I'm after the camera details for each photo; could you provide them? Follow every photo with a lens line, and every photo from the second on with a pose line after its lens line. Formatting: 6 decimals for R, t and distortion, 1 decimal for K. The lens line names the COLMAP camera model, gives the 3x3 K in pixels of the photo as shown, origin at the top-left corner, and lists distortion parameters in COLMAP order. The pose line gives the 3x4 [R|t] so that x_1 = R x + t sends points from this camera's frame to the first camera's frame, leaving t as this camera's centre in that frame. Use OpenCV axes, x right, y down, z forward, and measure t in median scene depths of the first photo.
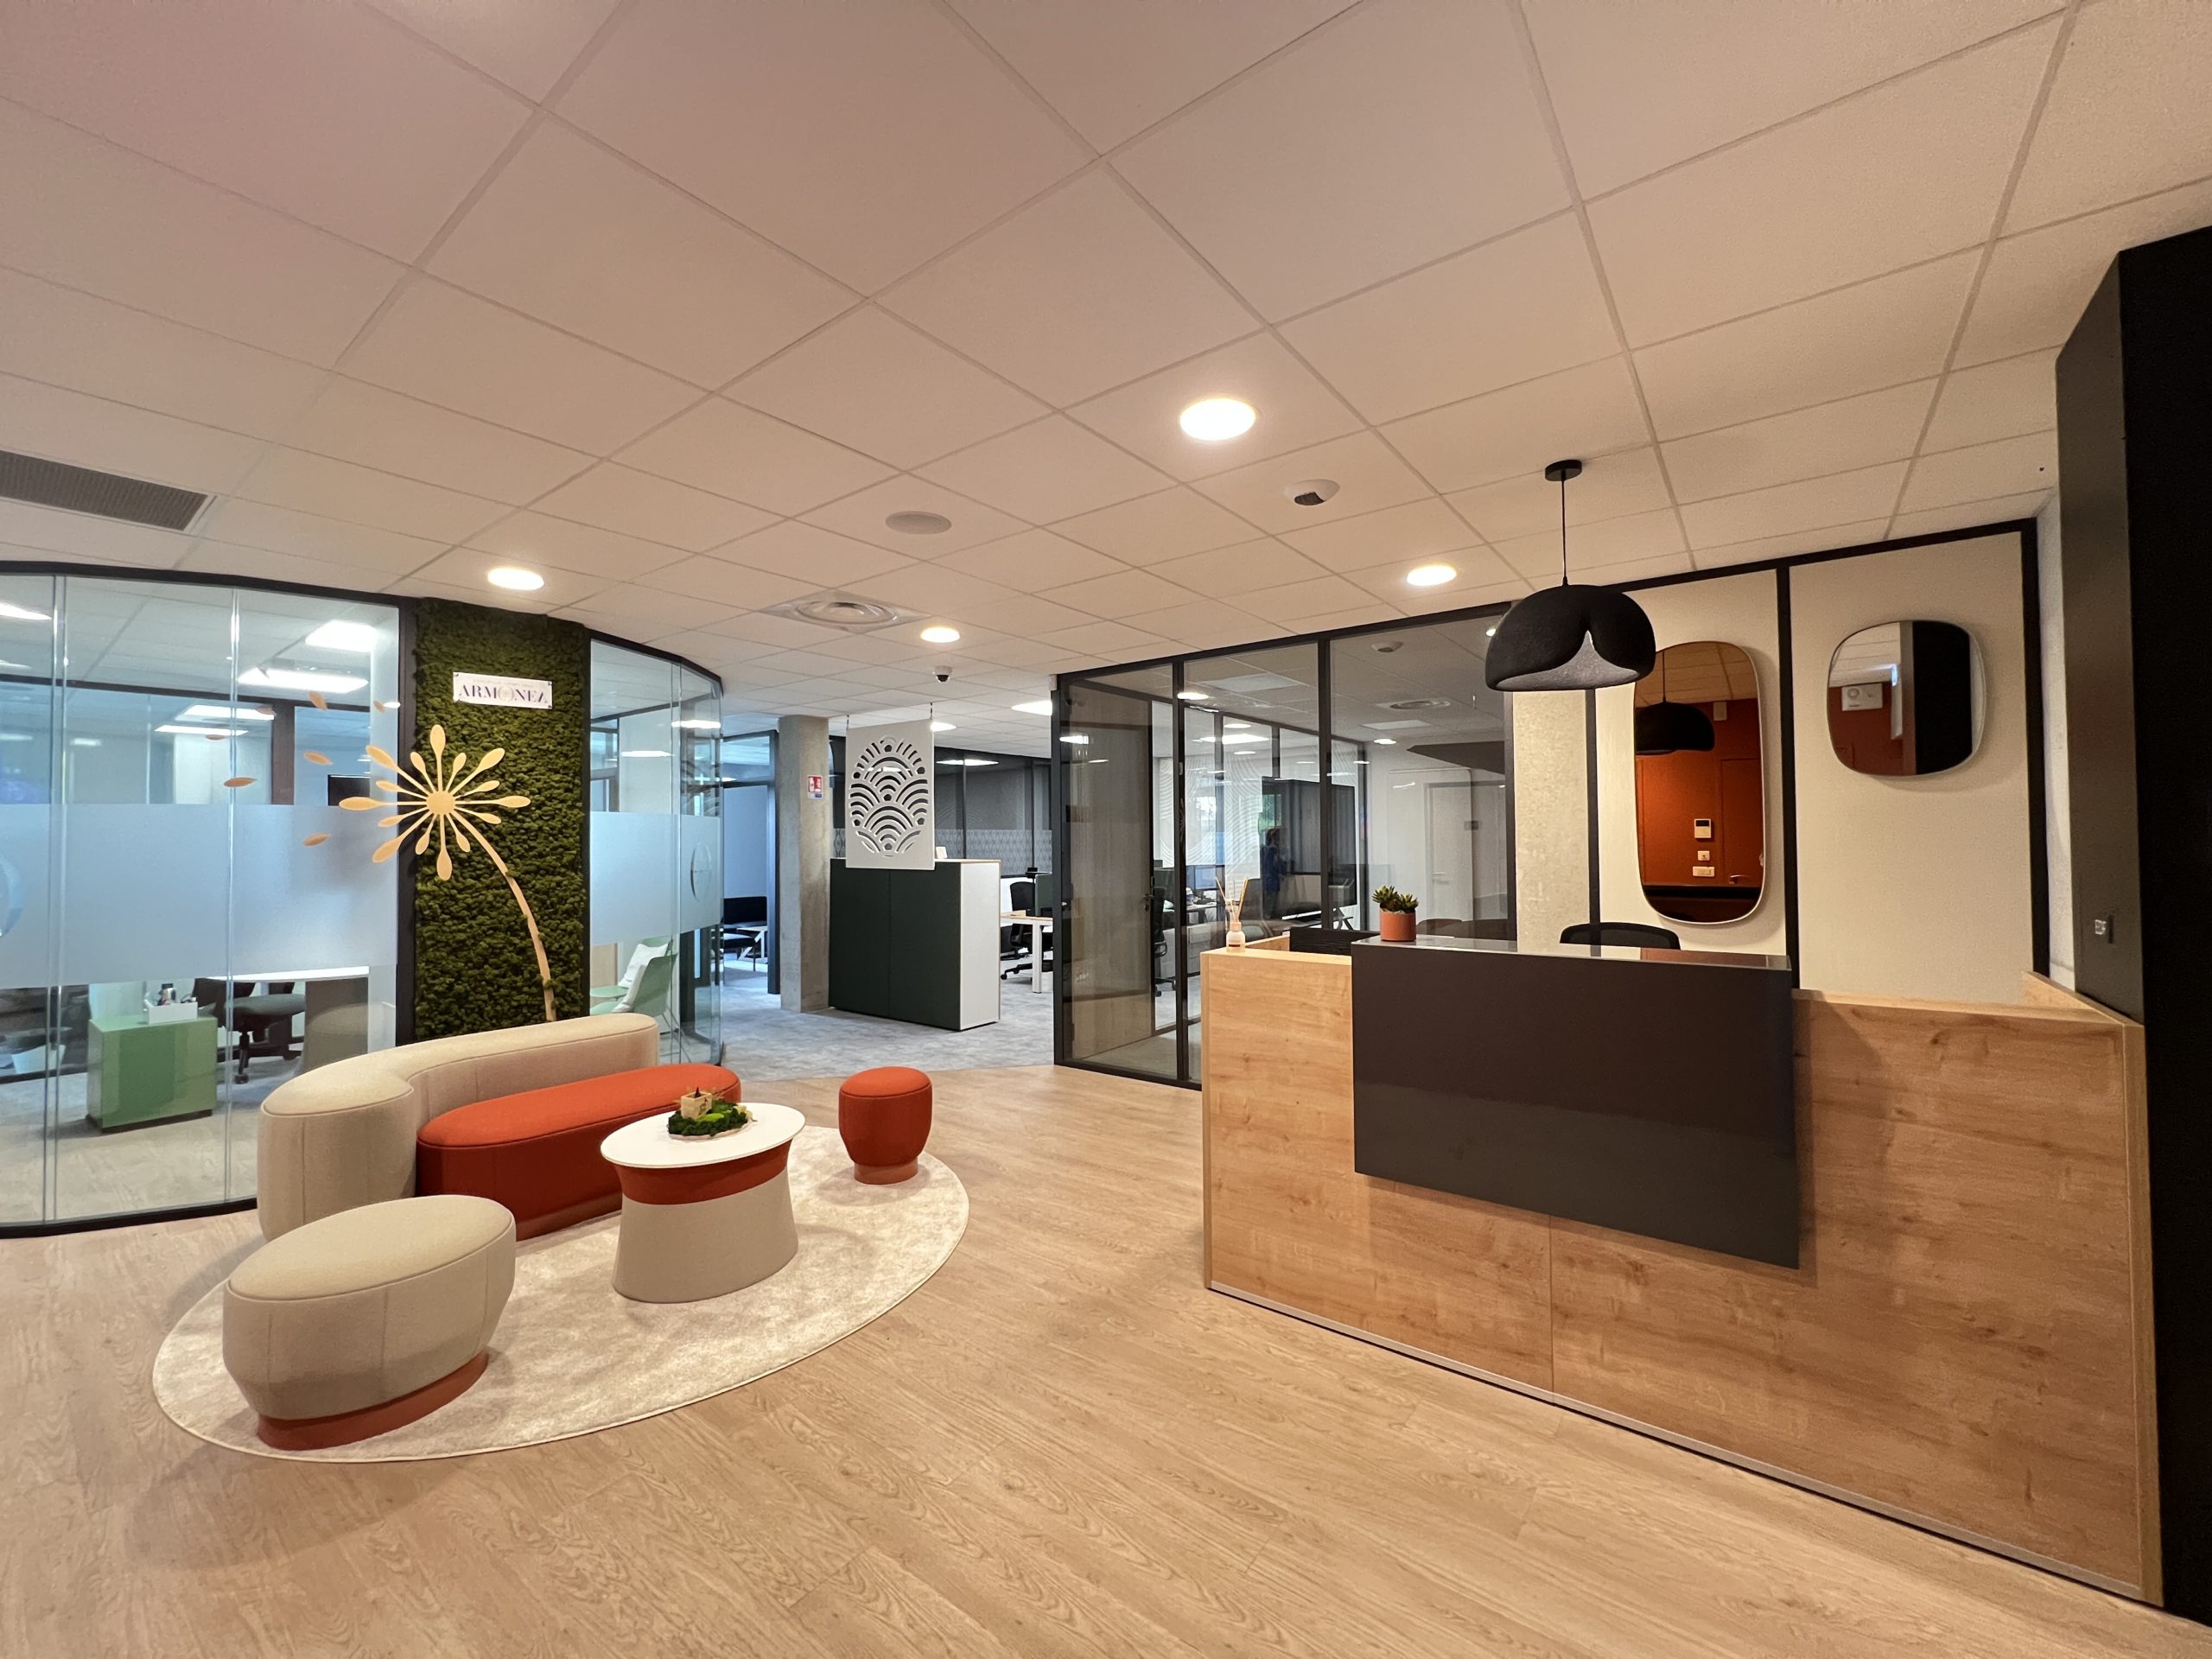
lens RADIAL K [[893.4, 0, 1106.6], [0, 893.4, 822.0], [0, 0, 1]] dist [-0.001573, -0.000388]
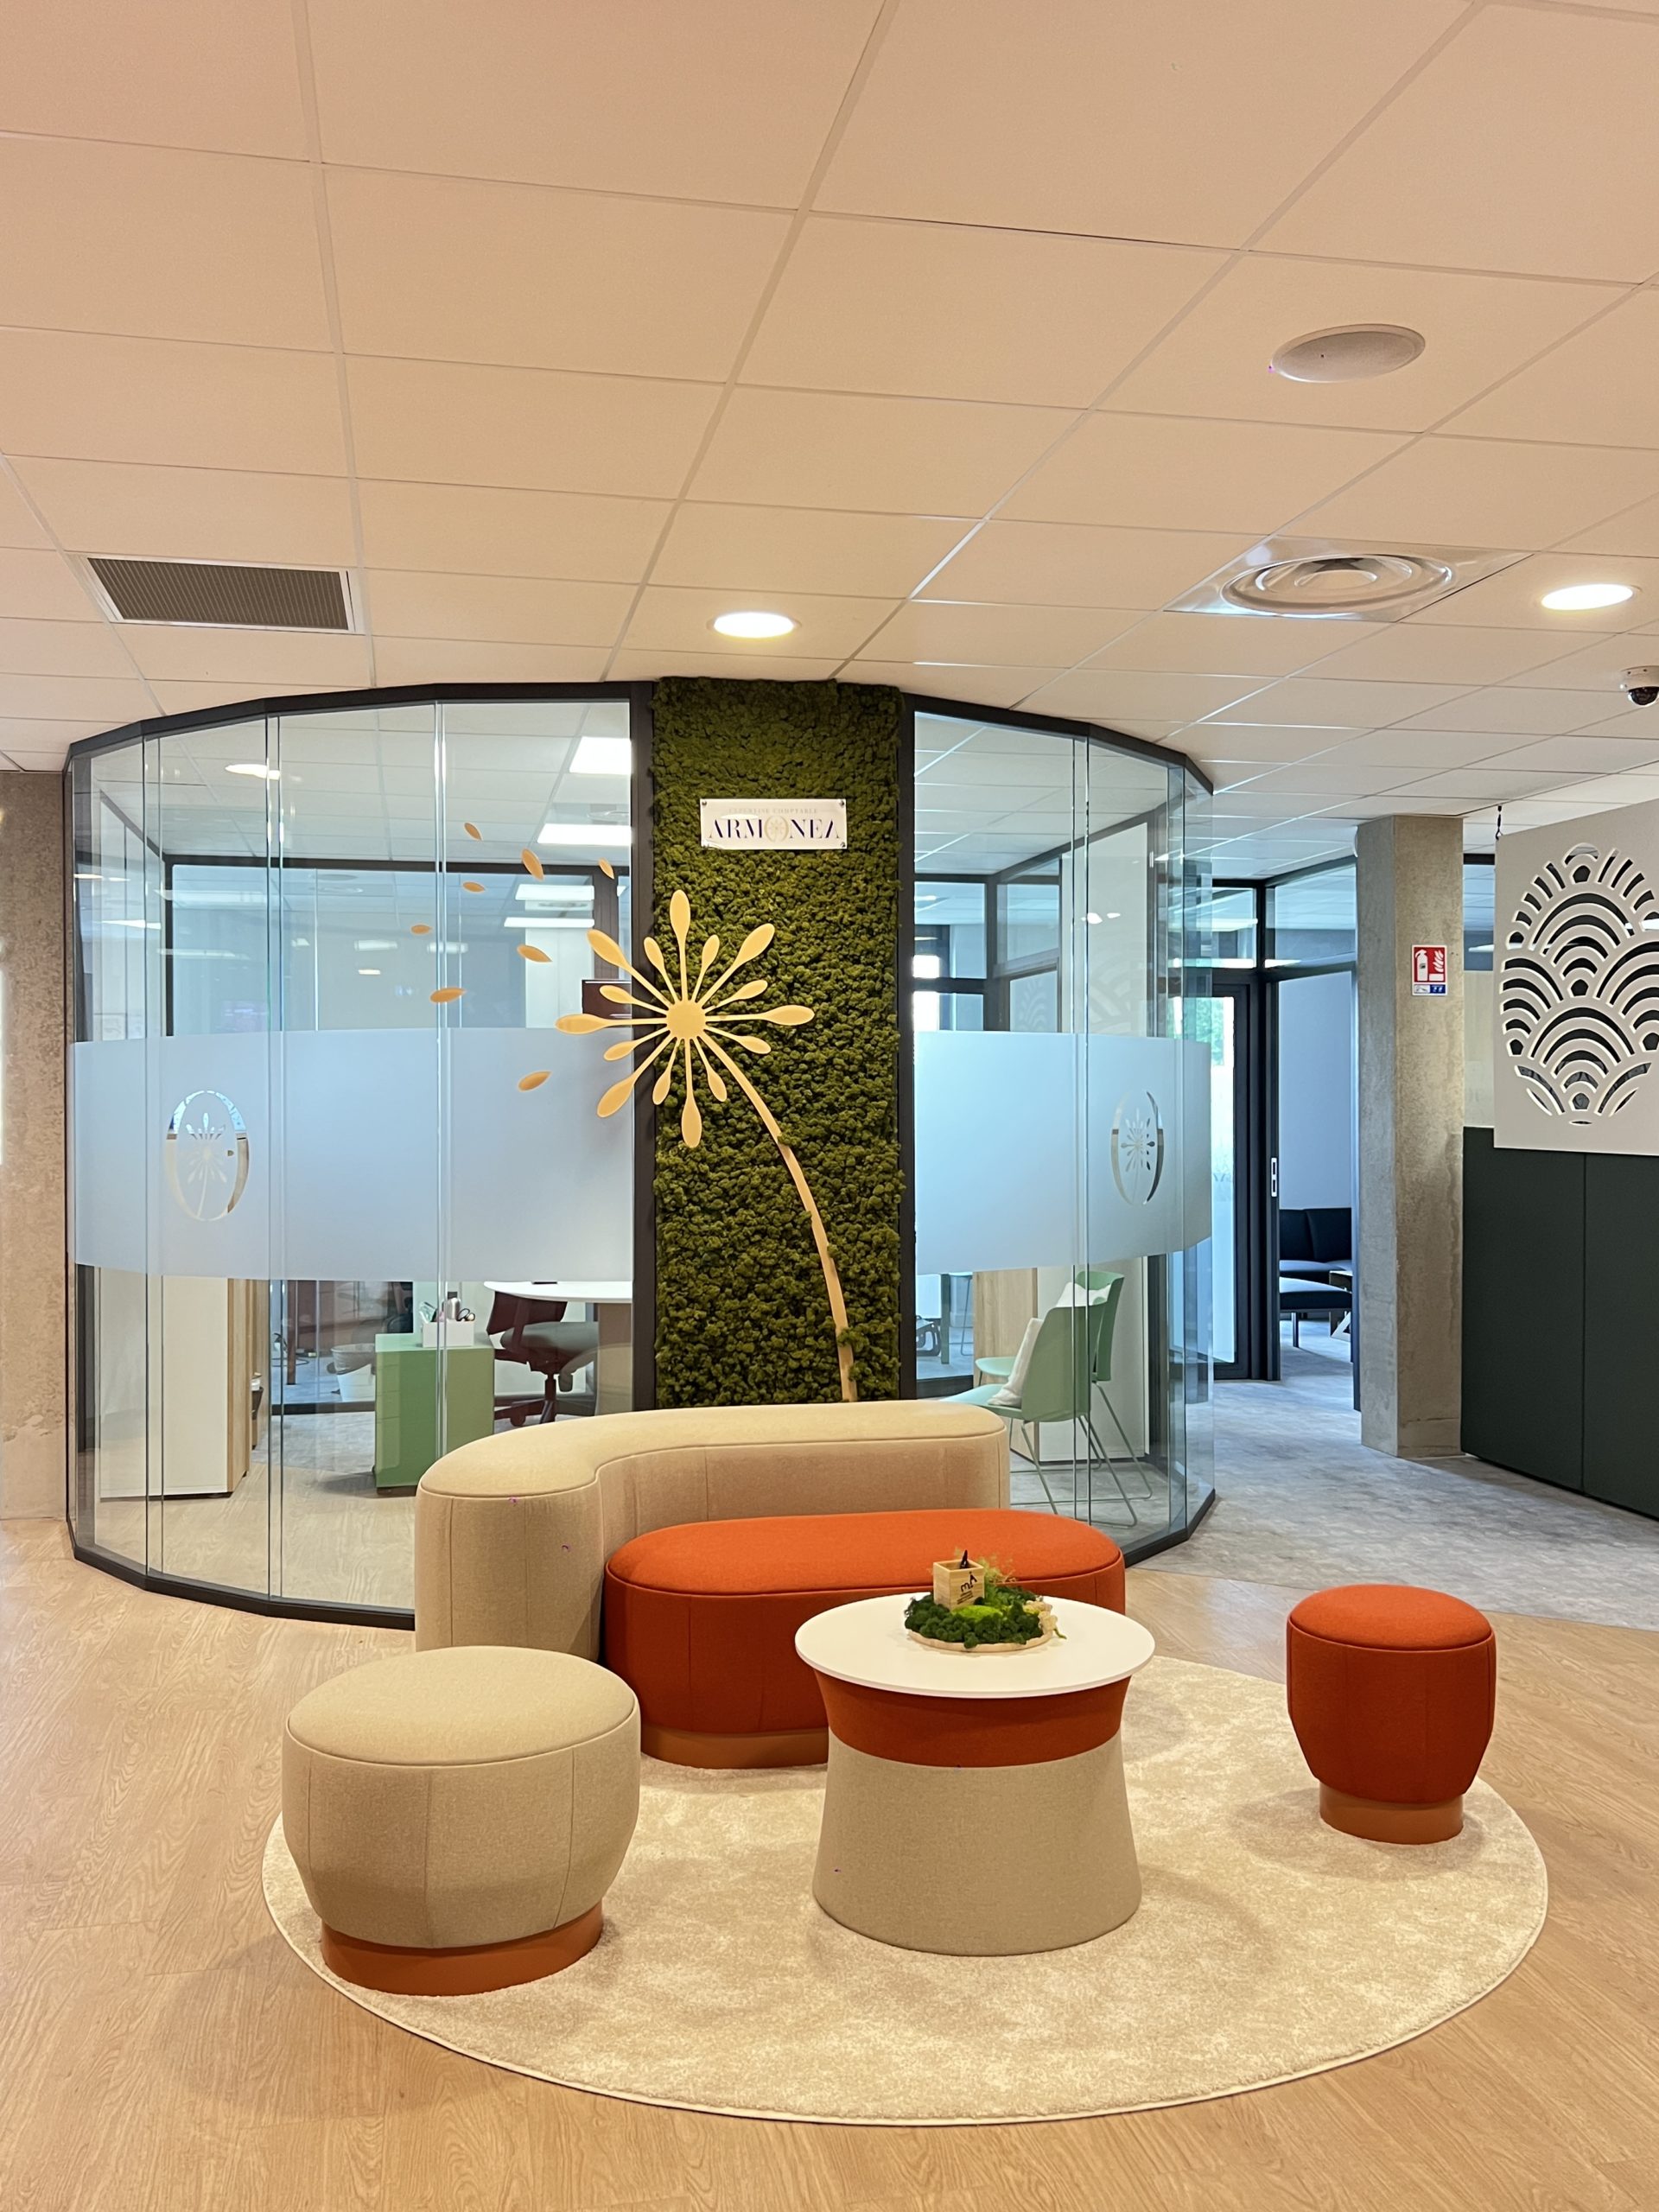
lens RADIAL K [[1938.0, 0, 829.3], [0, 1938.0, 1100.7], [0, 0, 1]] dist [0.052389, -0.070710]
pose [[0.753158, 0.005364, -0.657817, 0.188436], [0.010466, 0.999742, 0.020136, 0.008181], [0.657756, -0.022050, 0.752908, 0.079700]]
